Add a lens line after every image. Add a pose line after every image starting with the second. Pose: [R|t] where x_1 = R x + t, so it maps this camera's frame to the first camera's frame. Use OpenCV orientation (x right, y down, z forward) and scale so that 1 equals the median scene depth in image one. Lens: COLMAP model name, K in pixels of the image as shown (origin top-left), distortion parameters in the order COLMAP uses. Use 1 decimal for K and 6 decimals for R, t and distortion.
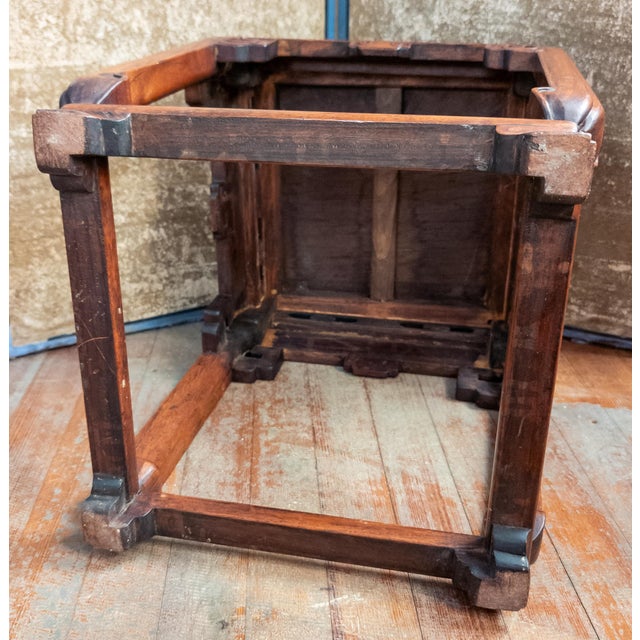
lens RADIAL K [[792.1, 0, 298.9], [0, 792.1, 321.2], [0, 0, 1]] dist [0.035184, -0.089621]
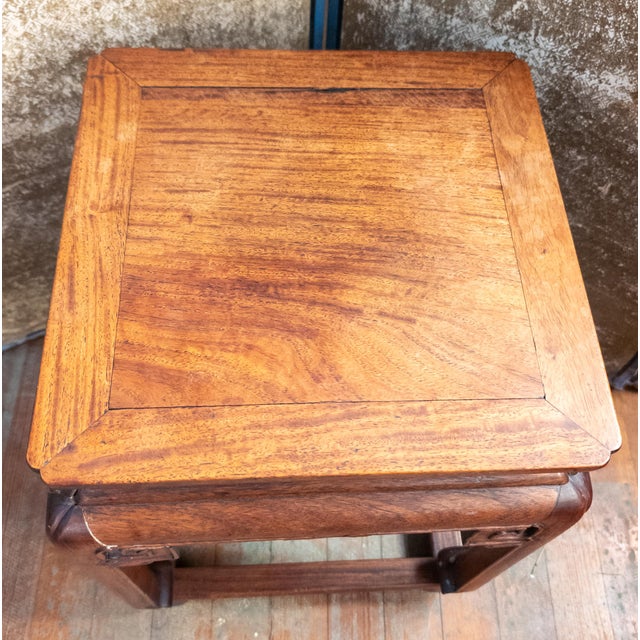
lens RADIAL K [[760.6, 0, 323.6], [0, 760.6, 301.6], [0, 0, 1]] dist [-0.000367, 0.012649]
pose [[0.998335, 0.051871, 0.025225, 0.045580], [-0.056661, 0.800138, 0.597133, -0.686231], [0.010790, -0.597568, 0.801745, 0.261782]]
